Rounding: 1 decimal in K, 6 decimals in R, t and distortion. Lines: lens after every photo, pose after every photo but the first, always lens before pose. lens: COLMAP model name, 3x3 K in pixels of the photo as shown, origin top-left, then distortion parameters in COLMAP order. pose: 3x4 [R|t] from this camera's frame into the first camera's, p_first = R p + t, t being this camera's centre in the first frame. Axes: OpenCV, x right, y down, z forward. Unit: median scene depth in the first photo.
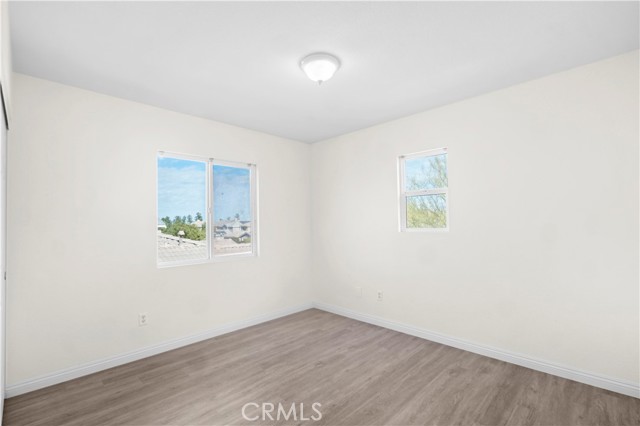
lens RADIAL K [[293.9, 0, 318.3], [0, 293.9, 215.3], [0, 0, 1]] dist [0.010773, -0.001022]
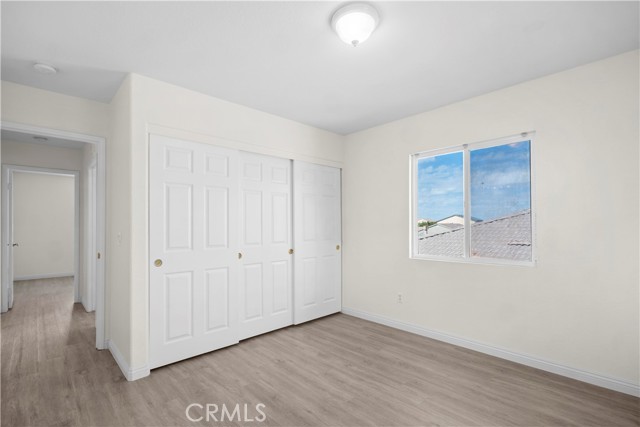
lens RADIAL K [[293.9, 0, 318.4], [0, 293.9, 218.6], [0, 0, 1]] dist [0.010773, -0.001022]
pose [[-0.027041, -0.014908, -0.999523, 0.690885], [0.029913, 0.999429, -0.015716, 0.036379], [0.999187, -0.030324, -0.026580, 0.763727]]
